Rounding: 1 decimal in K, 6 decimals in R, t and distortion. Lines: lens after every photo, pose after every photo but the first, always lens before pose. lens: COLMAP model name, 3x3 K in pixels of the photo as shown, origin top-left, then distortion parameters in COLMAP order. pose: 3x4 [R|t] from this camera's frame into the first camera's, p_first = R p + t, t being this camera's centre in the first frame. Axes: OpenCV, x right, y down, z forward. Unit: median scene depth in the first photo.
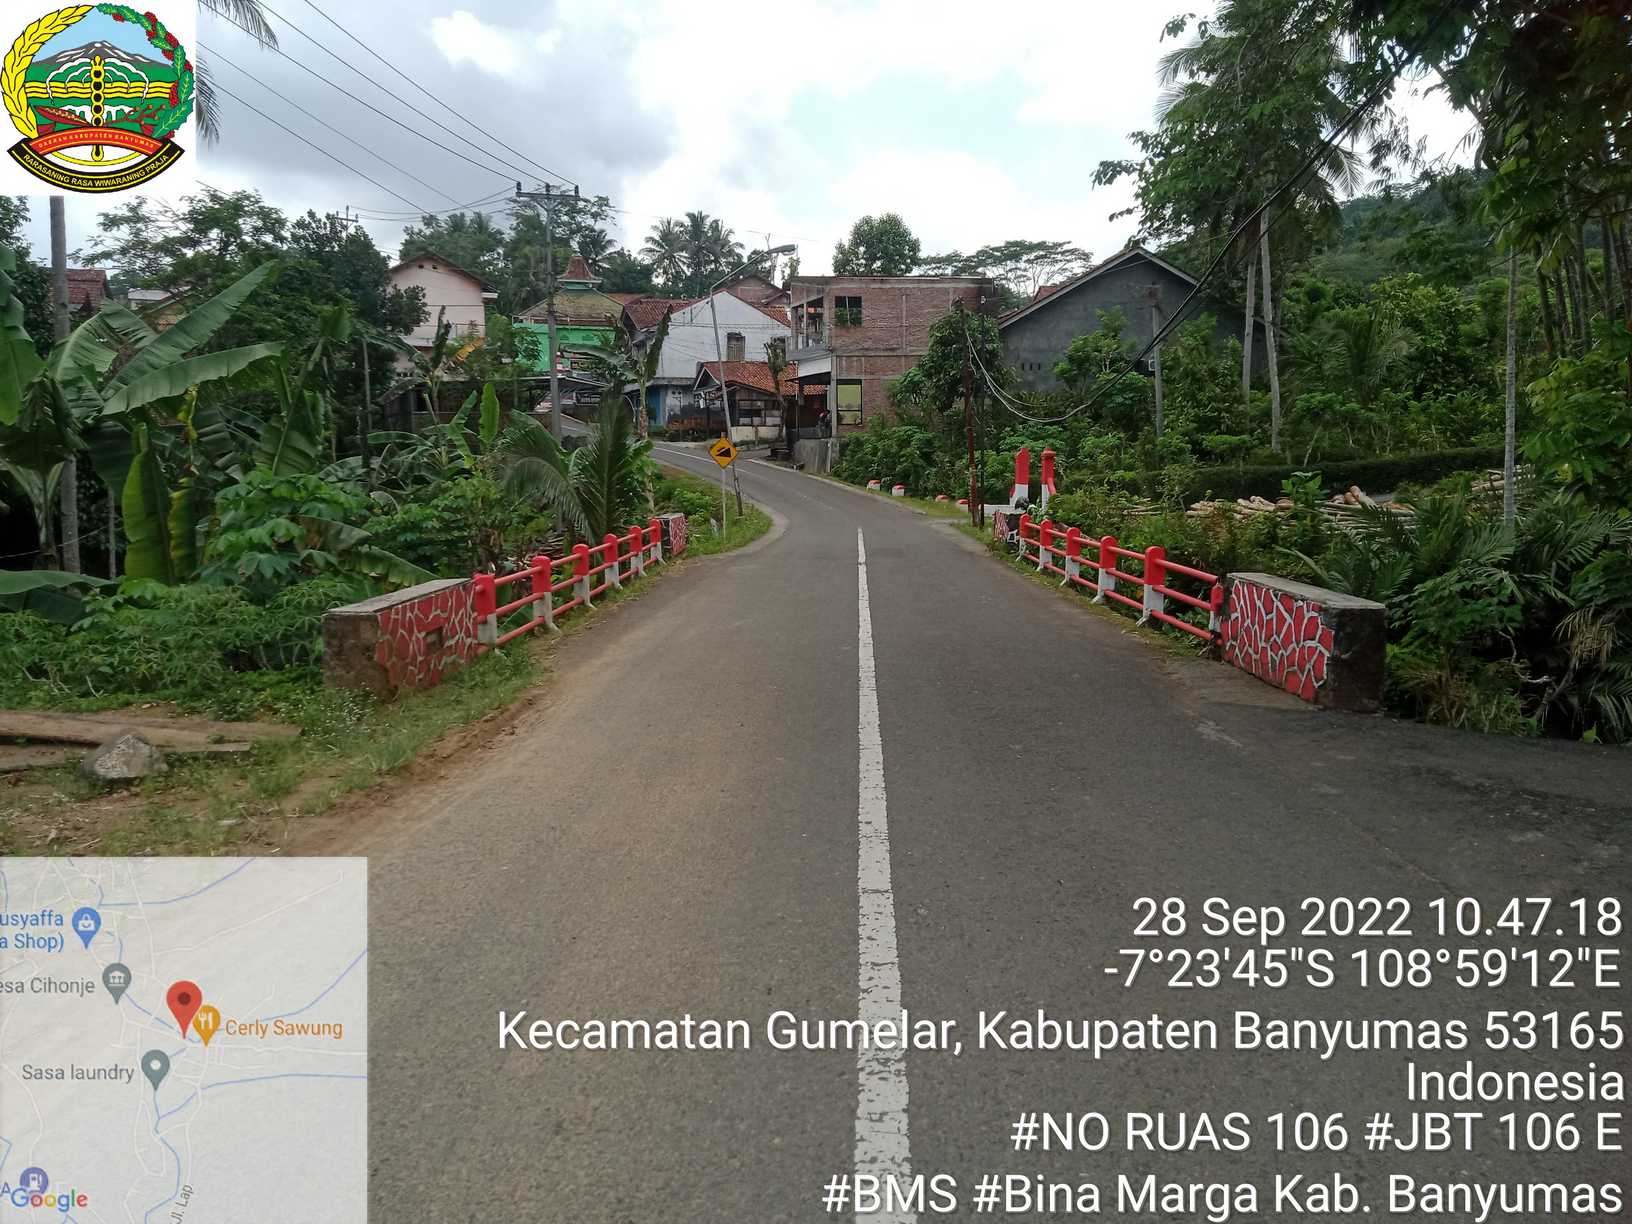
lens RADIAL K [[1154.0, 0, 816.0], [0, 1154.0, 612.0], [0, 0, 1]] dist [0.010239, -0.005257]
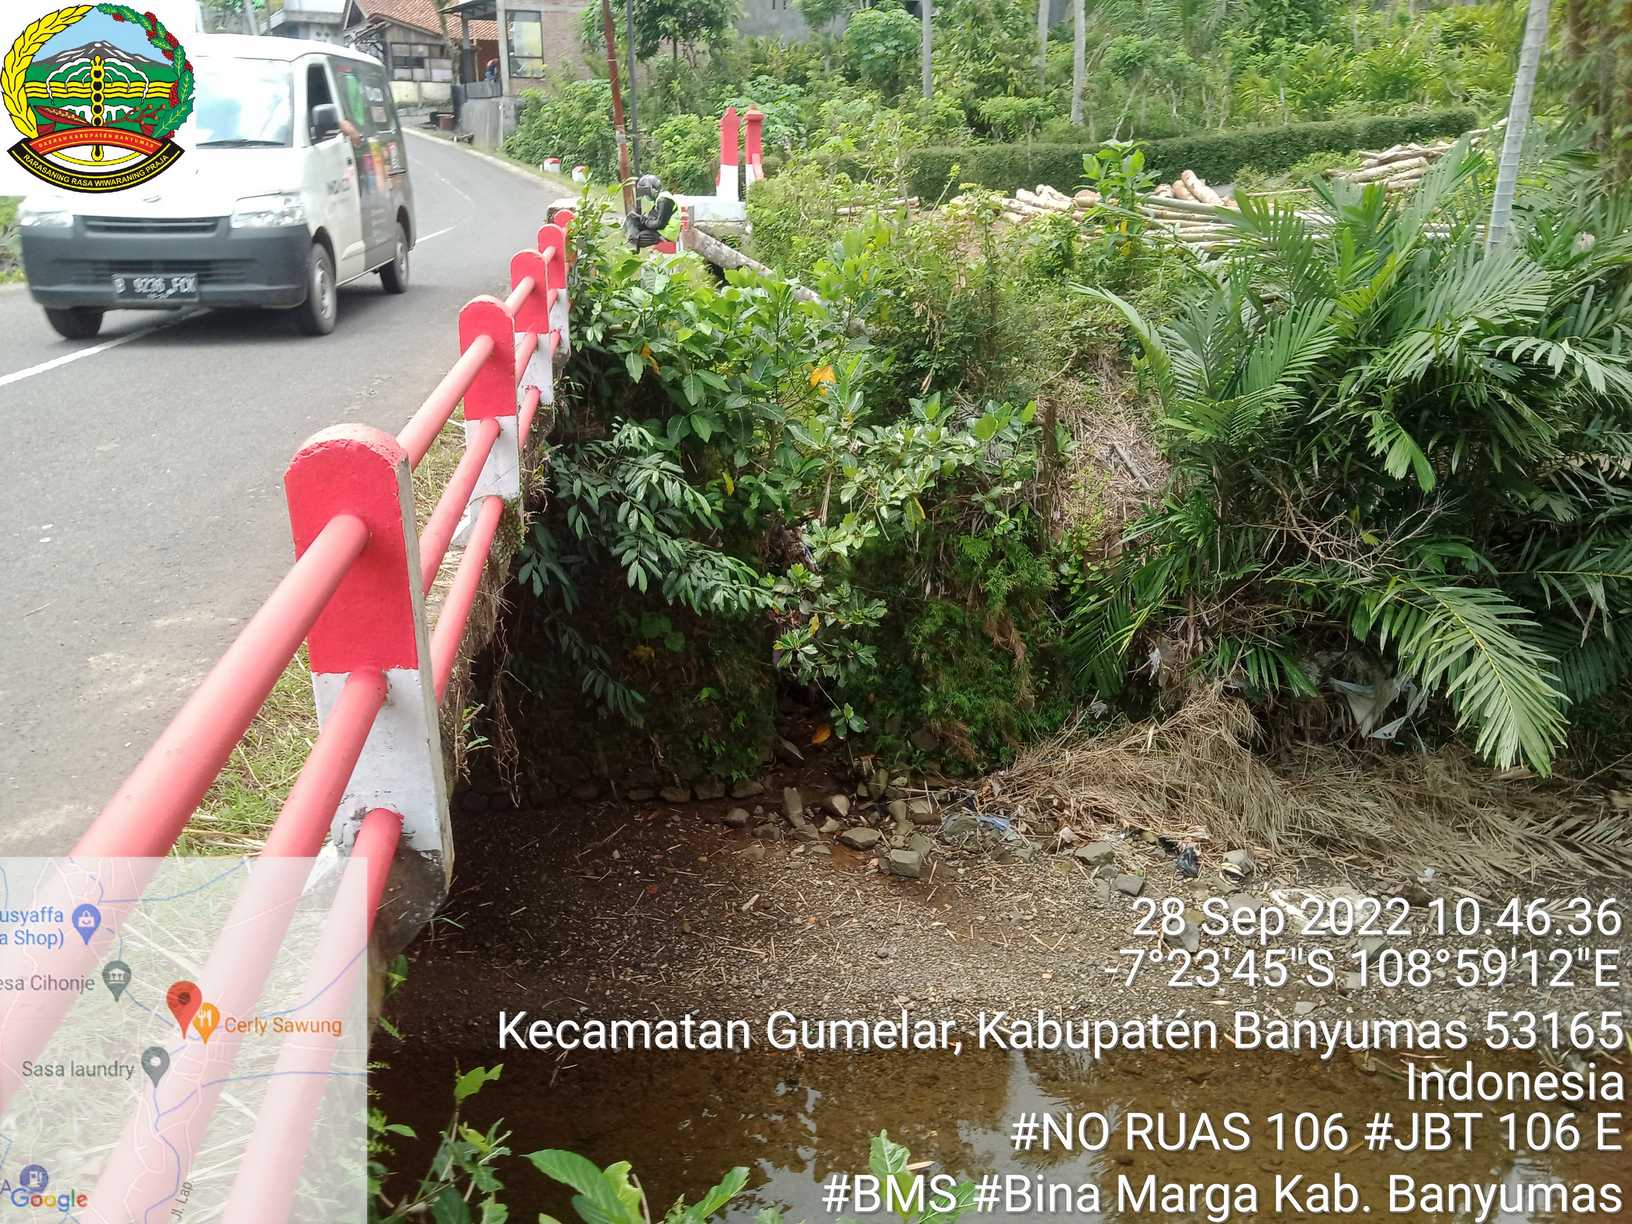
lens RADIAL K [[1154.0, 0, 816.0], [0, 1154.0, 612.0], [0, 0, 1]] dist [0.010239, -0.005257]
pose [[0.985219, -0.045164, 0.165237, 0.097586], [0.002823, 0.968766, 0.247959, -0.021004], [-0.171275, -0.243828, 0.954575, 0.246316]]
